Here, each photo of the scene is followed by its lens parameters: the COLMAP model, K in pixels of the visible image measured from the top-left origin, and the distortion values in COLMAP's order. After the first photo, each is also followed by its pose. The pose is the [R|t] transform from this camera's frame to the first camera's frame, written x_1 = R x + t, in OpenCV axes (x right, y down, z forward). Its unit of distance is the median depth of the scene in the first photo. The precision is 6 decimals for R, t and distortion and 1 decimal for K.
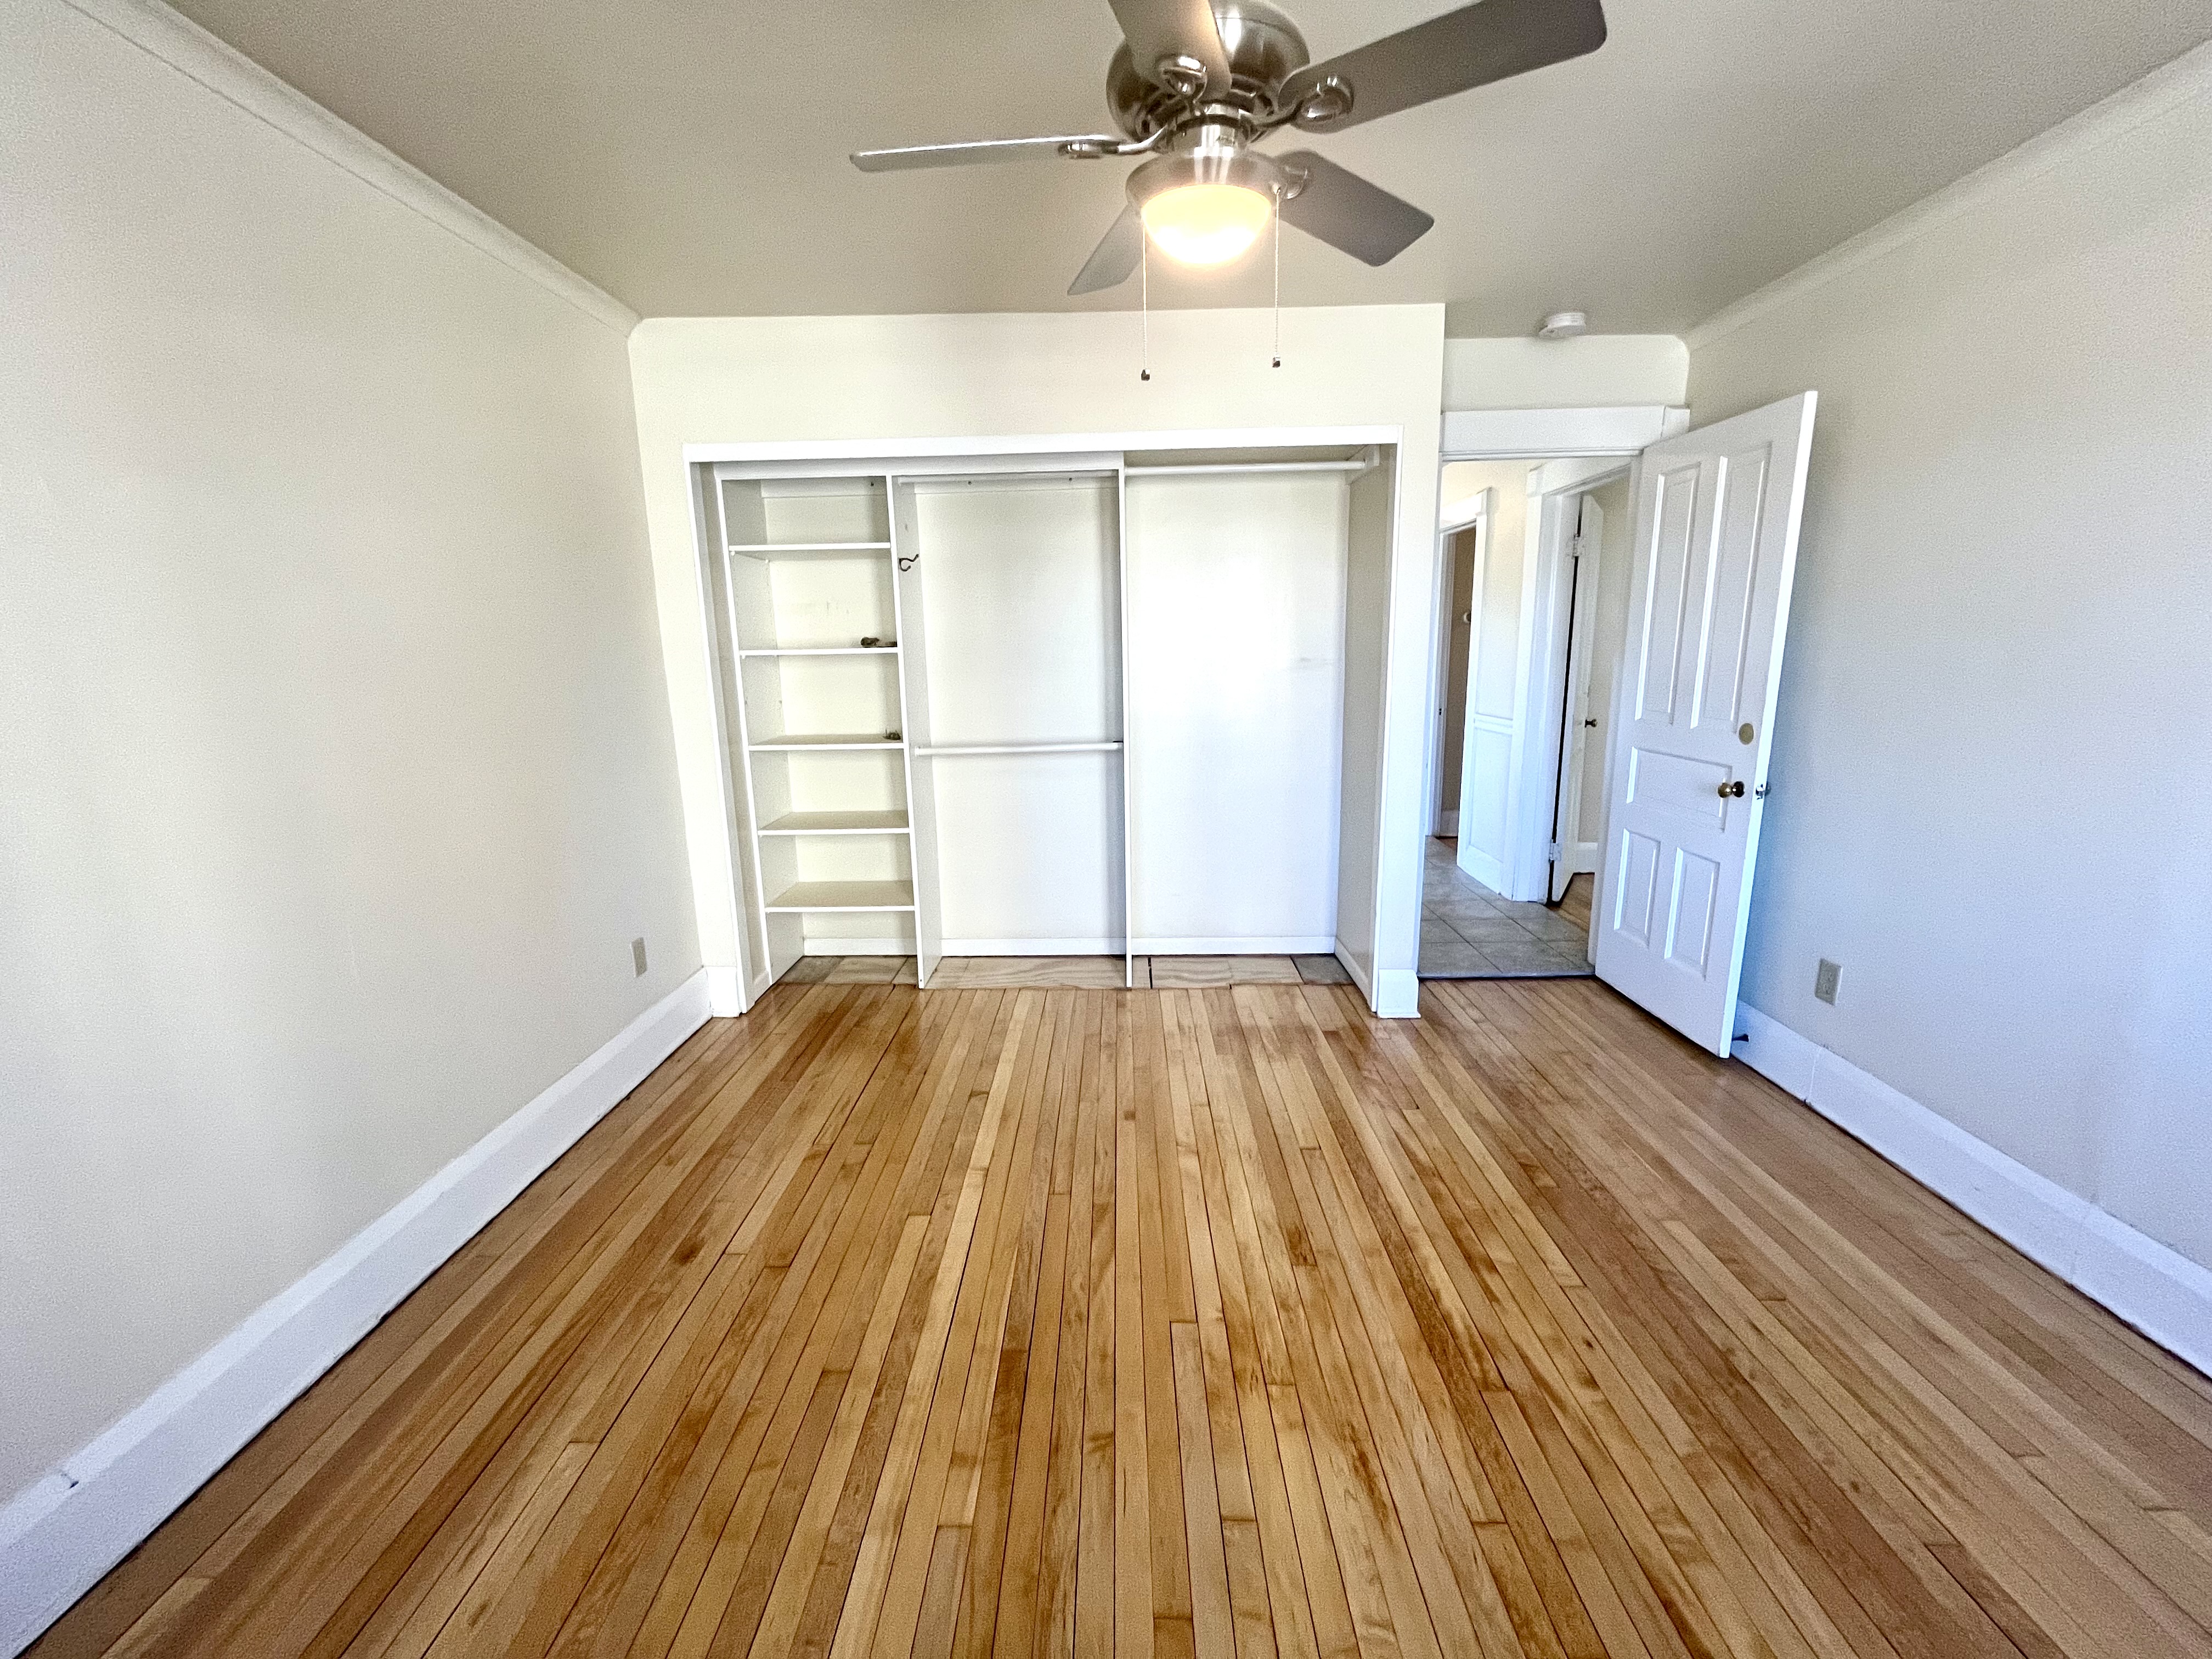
lens RADIAL K [[897.8, 0, 1098.5], [0, 897.8, 829.7], [0, 0, 1]] dist [-0.001673, 0.000322]
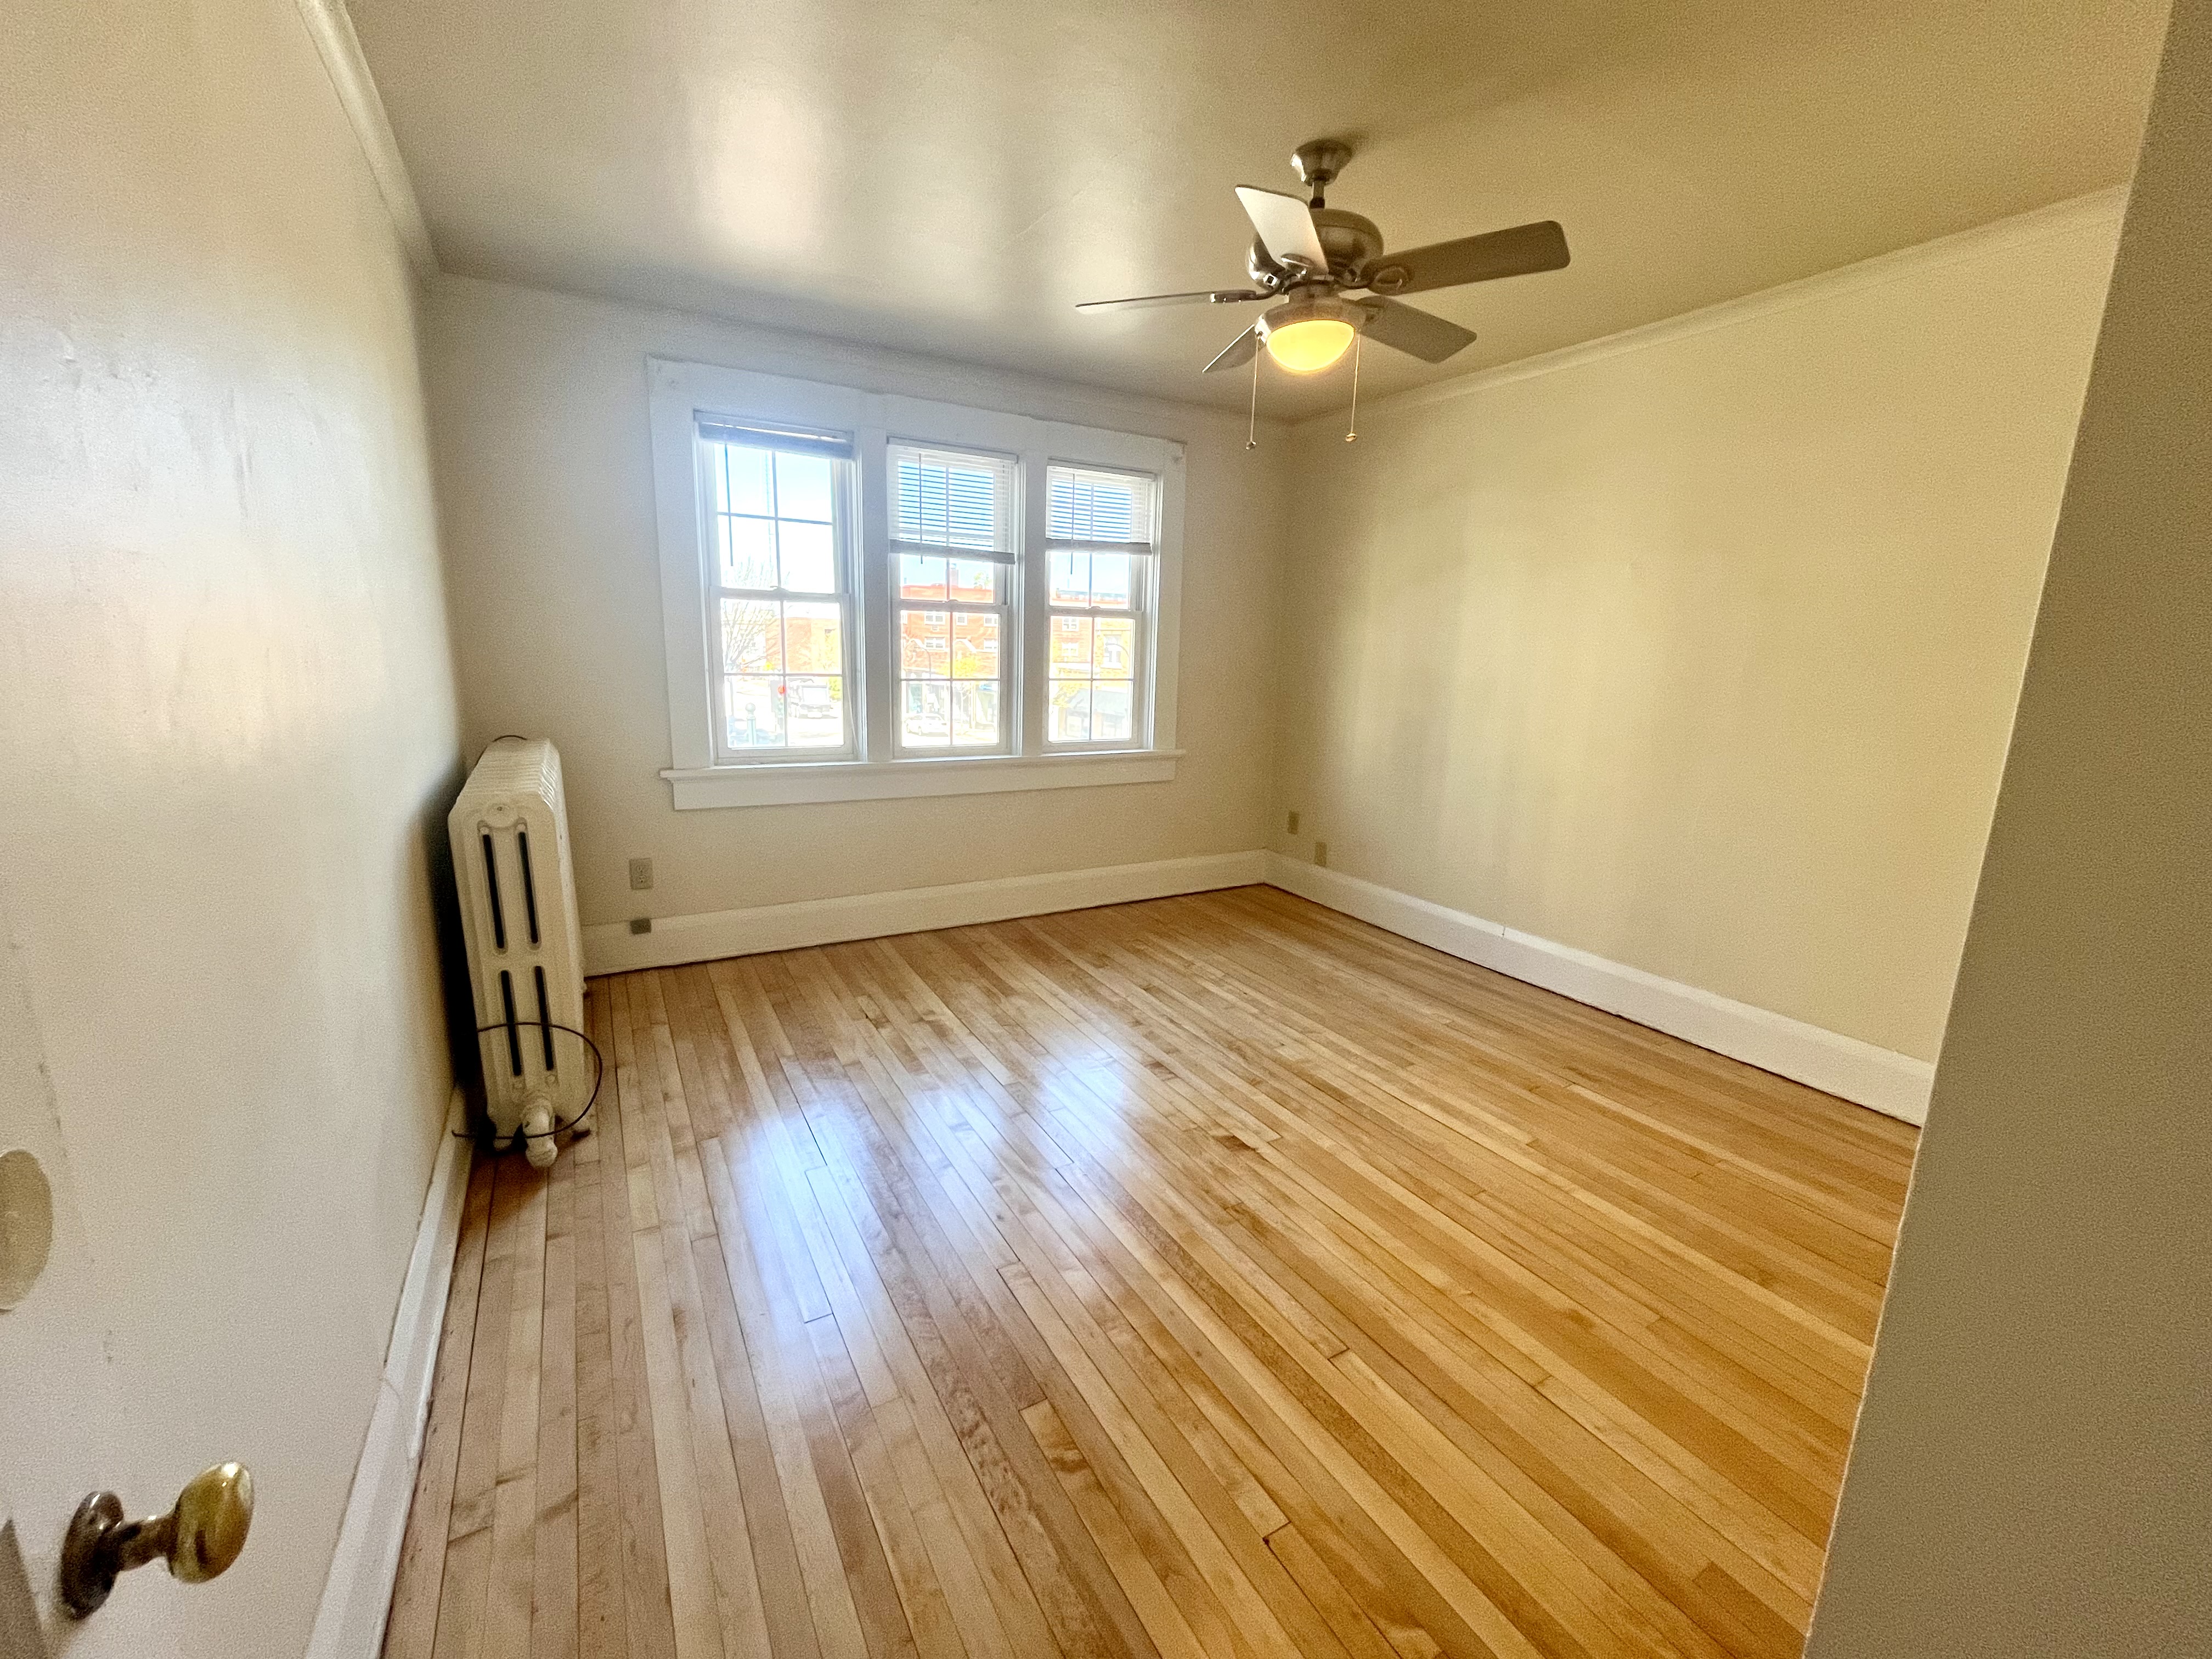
lens RADIAL K [[897.8, 0, 1098.5], [0, 897.8, 829.7], [0, 0, 1]] dist [-0.001673, 0.000322]
pose [[-0.858621, 0.103827, -0.501986, 0.837280], [-0.107554, 0.920985, 0.374457, -0.311248], [0.501200, 0.375507, -0.779611, 1.539209]]
